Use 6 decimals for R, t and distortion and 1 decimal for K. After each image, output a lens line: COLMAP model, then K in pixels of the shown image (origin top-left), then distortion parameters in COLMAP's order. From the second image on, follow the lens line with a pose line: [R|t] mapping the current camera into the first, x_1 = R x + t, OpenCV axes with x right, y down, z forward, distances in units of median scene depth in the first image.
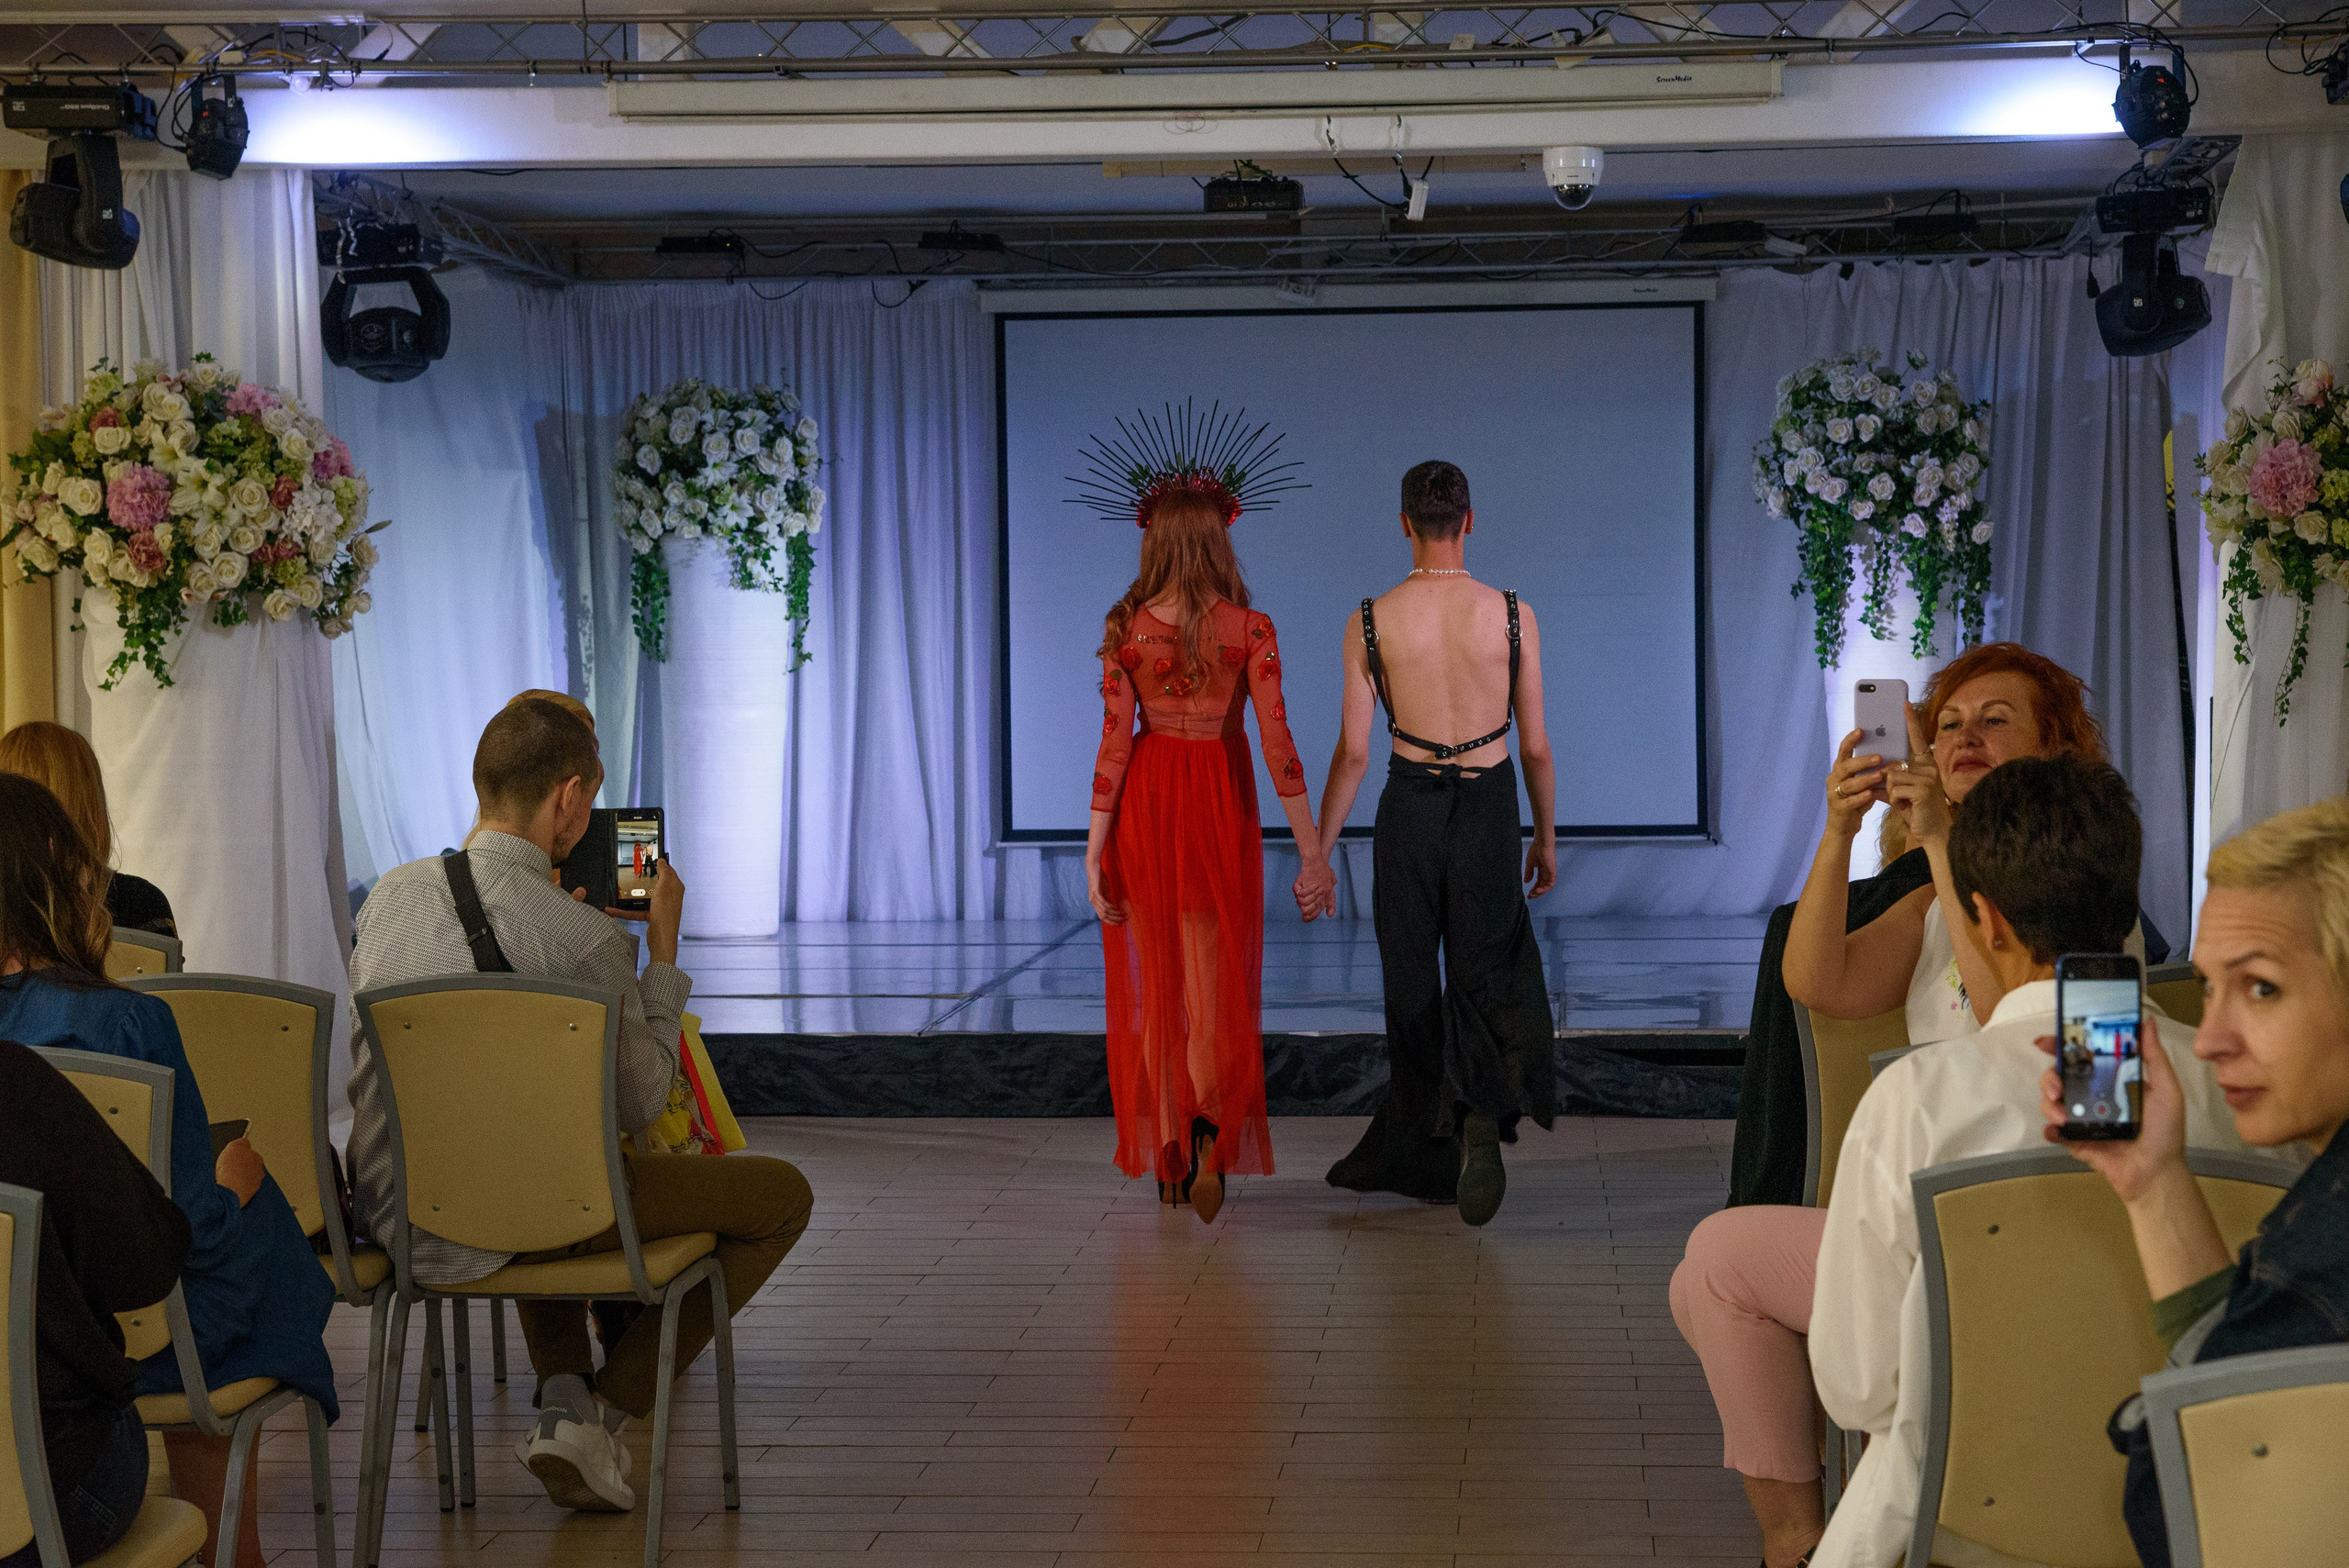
lens RADIAL K [[4534.7, 0, 1174.5], [0, 4534.7, 784.0], [0, 0, 1]] dist [0.098180, -0.054369]
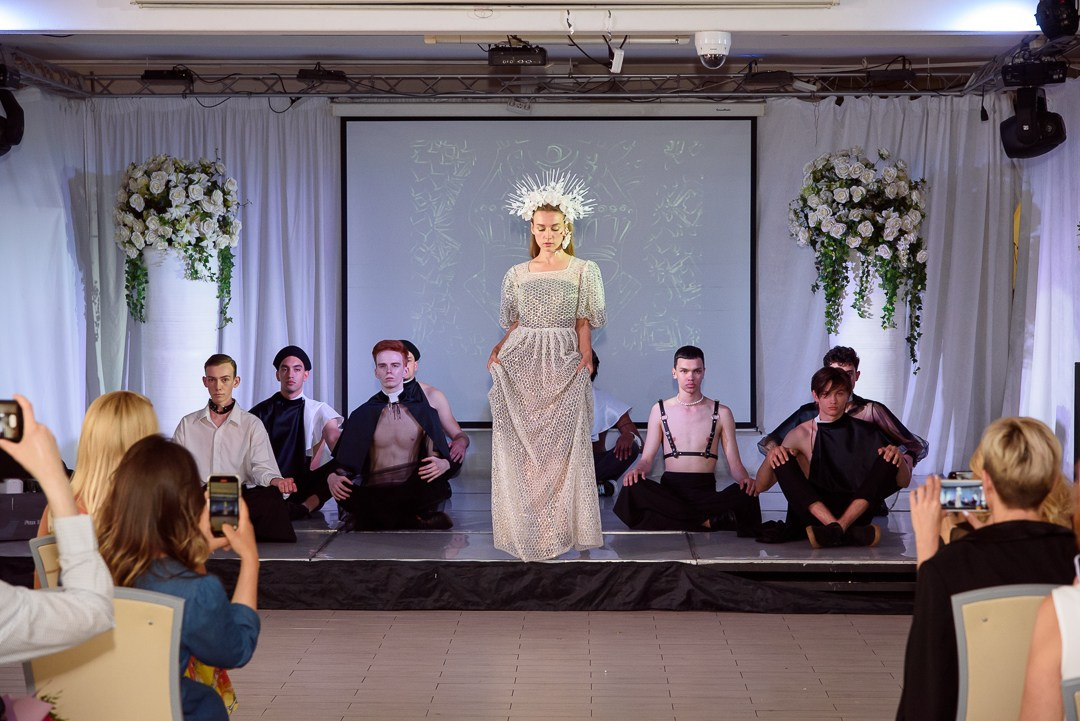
lens RADIAL K [[2497.1, 0, 540.0], [0, 2497.1, 360.5], [0, 0, 1]] dist [-0.093662, 0.210920]
pose [[0.998123, 0.008968, 0.060579, -0.022509], [-0.008997, 0.999960, 0.000211, -0.014679], [-0.060575, -0.000755, 0.998163, 0.070700]]
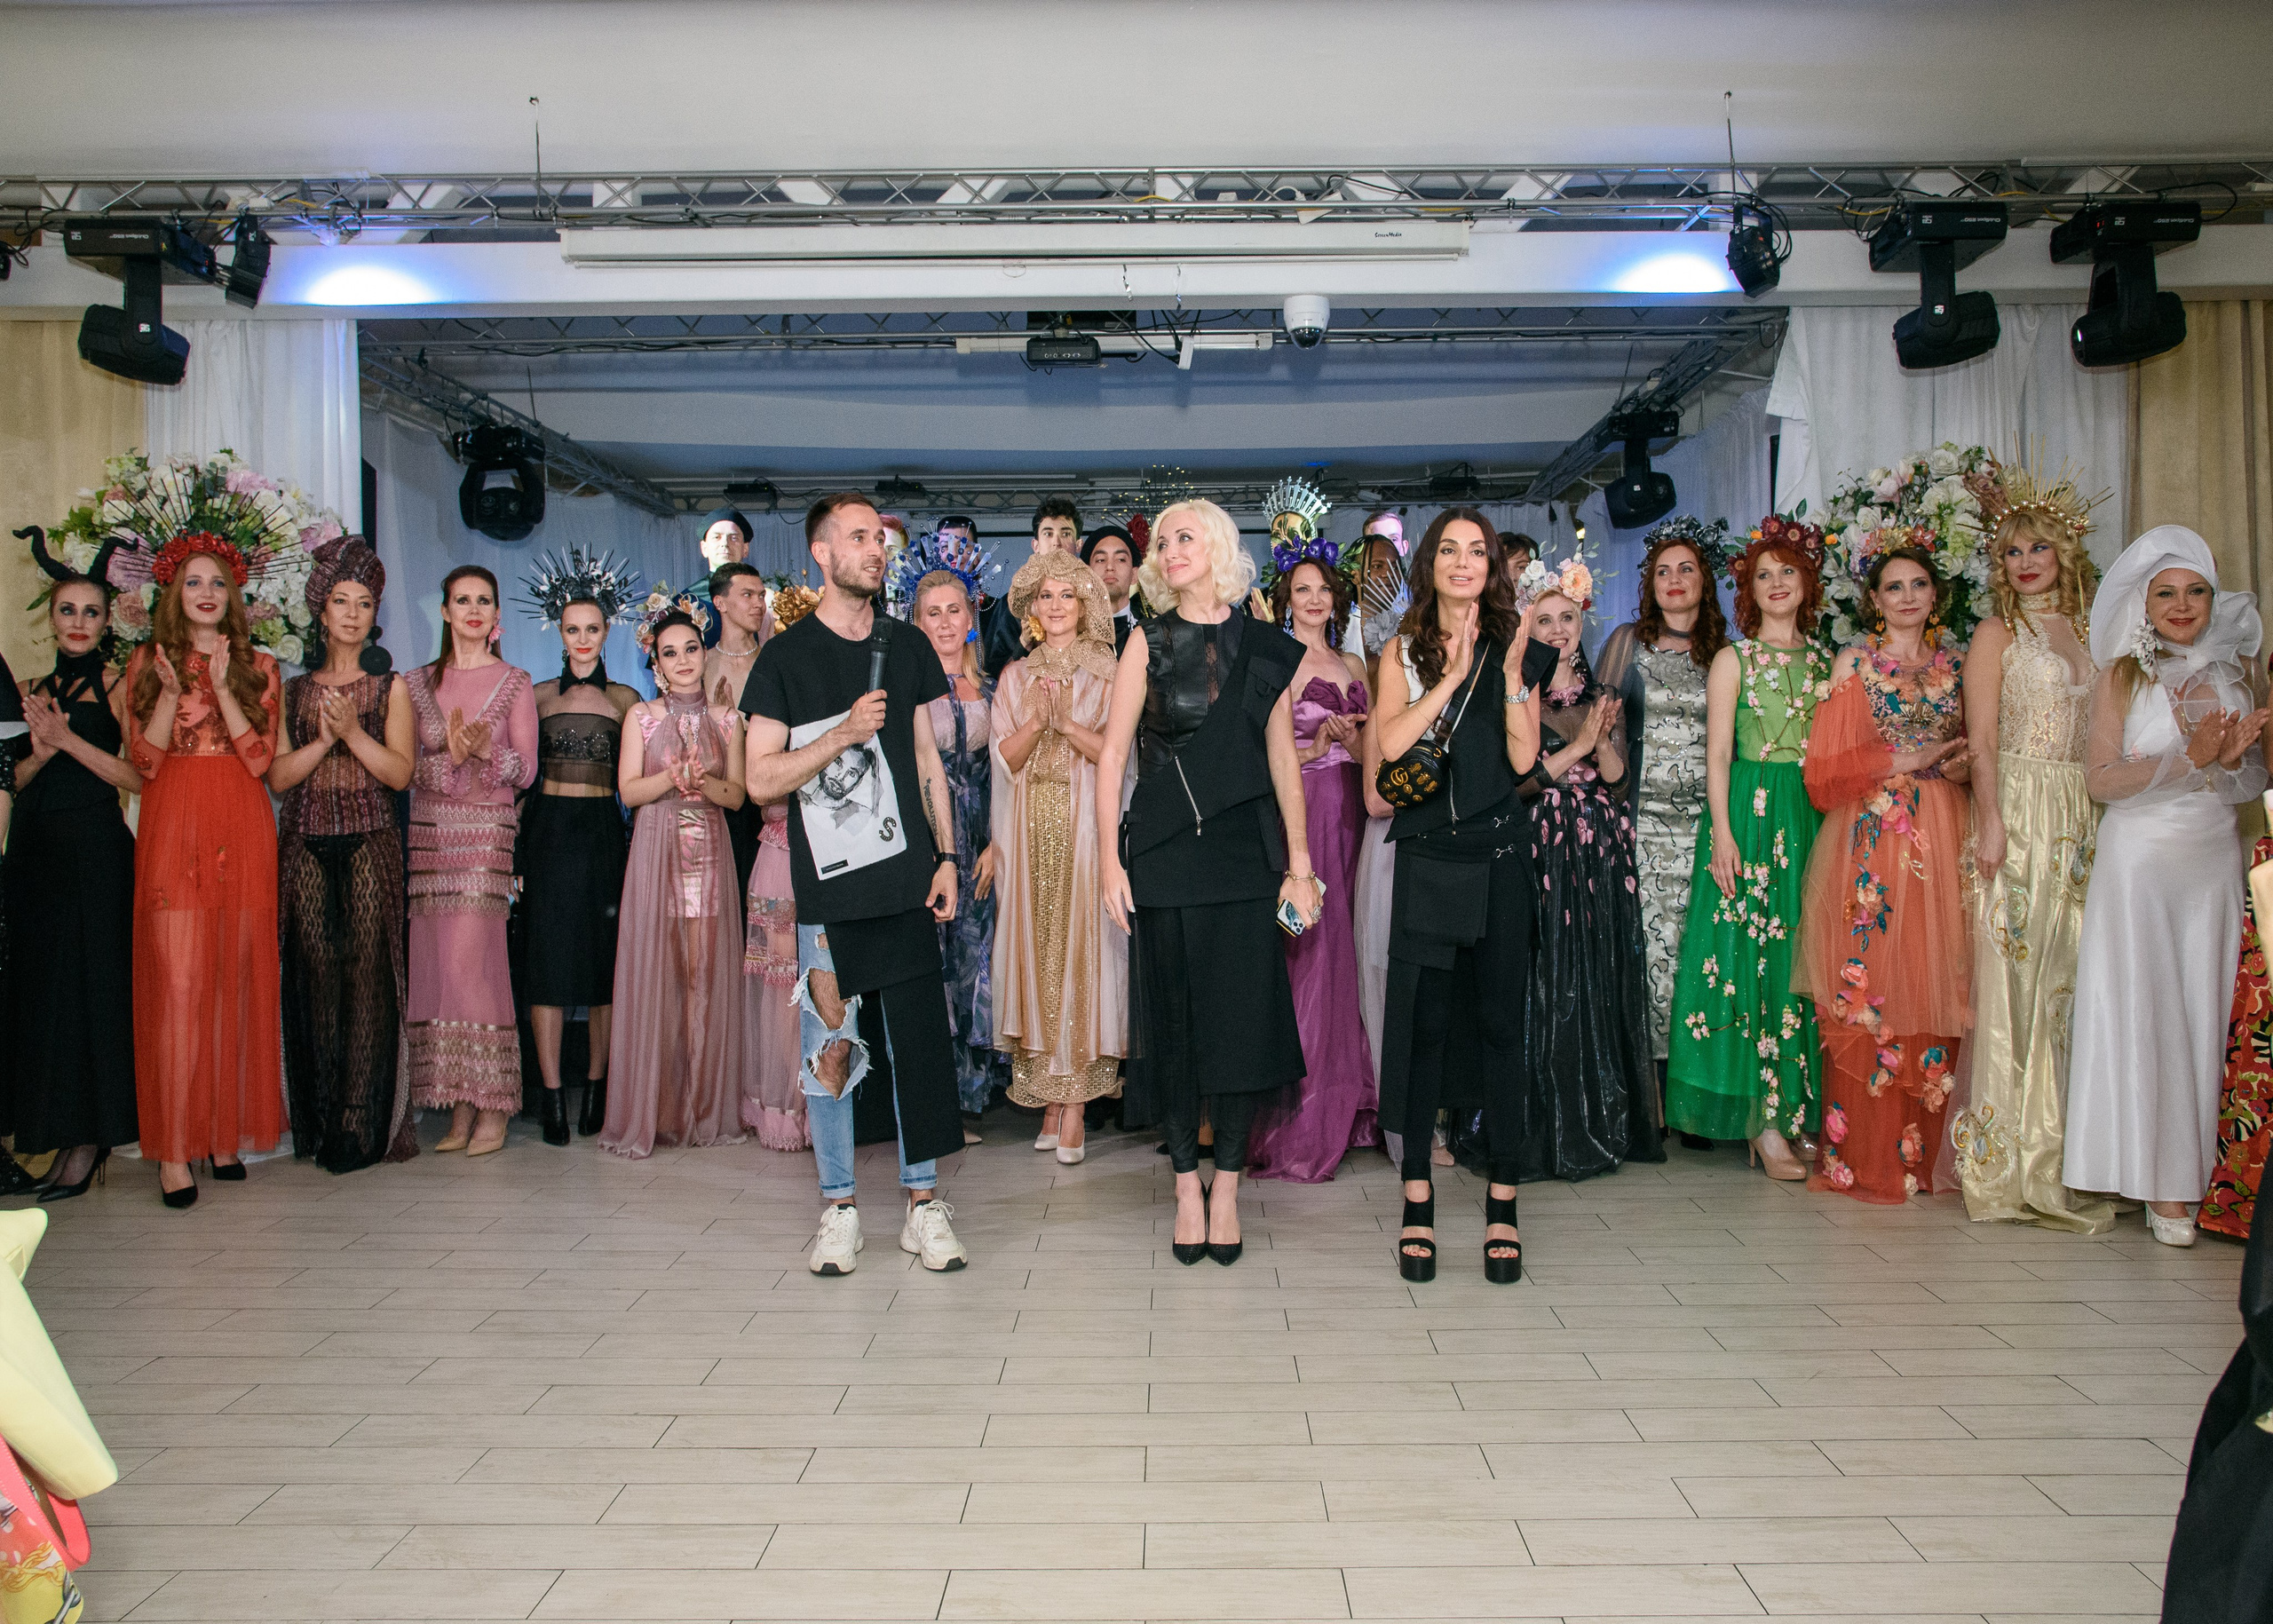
lens RADIAL K [[1600.9, 0, 1136.5], [0, 1600.9, 812.0], [0, 0, 1]] dist [-0.000120, -0.000046]
pose [[0.998332, 0.001033, 0.057730, 0.008648], [-0.000689, 0.999982, -0.005972, 0.008741], [-0.057735, 0.005922, 0.998314, 0.406472]]
